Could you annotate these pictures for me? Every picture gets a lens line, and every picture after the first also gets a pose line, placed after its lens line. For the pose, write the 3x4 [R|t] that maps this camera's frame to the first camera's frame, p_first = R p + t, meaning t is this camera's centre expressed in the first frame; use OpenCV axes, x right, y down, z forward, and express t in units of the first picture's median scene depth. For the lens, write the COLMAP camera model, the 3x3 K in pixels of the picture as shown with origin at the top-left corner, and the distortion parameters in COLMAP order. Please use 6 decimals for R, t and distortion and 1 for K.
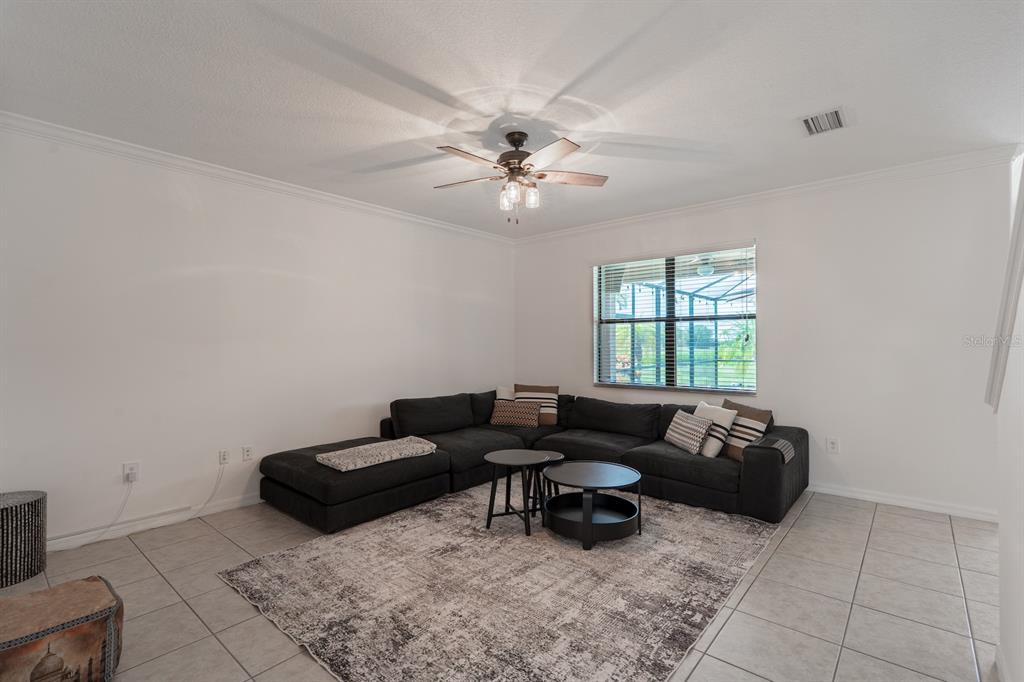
lens RADIAL K [[469.5, 0, 513.2], [0, 469.5, 338.2], [0, 0, 1]] dist [-0.005885, 0.000380]
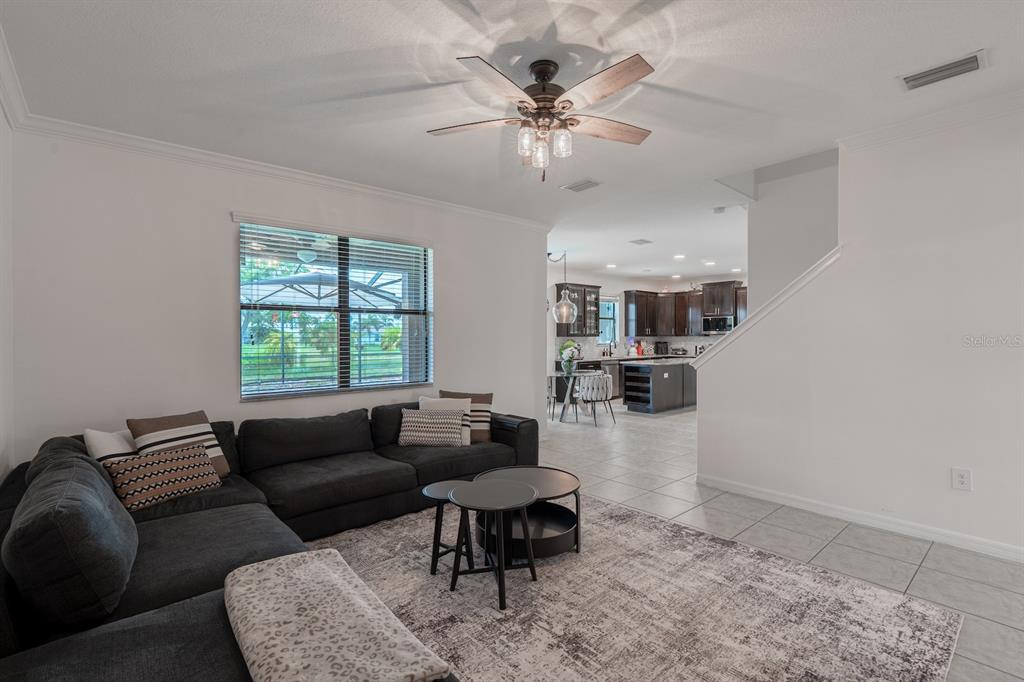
lens RADIAL K [[468.2, 0, 511.7], [0, 468.2, 339.2], [0, 0, 1]] dist [0.001009, 0.000920]
pose [[0.146890, -0.004383, 0.989143, -0.881416], [-0.008726, 0.999946, 0.005726, 0.011426], [-0.989114, -0.009473, 0.146844, 1.084147]]
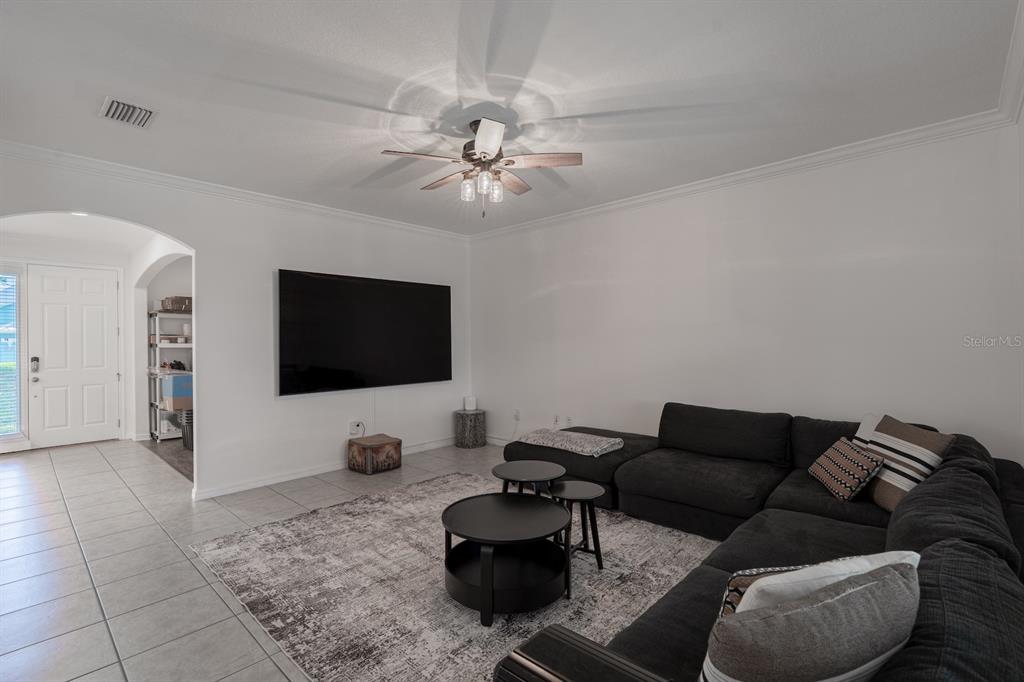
lens RADIAL K [[469.5, 0, 513.2], [0, 469.5, 338.2], [0, 0, 1]] dist [-0.005885, 0.000380]
pose [[-0.043280, -0.002018, -0.999061, 1.110207], [0.024547, 0.999694, -0.003082, 0.008698], [0.998761, -0.024658, -0.043217, 1.268418]]
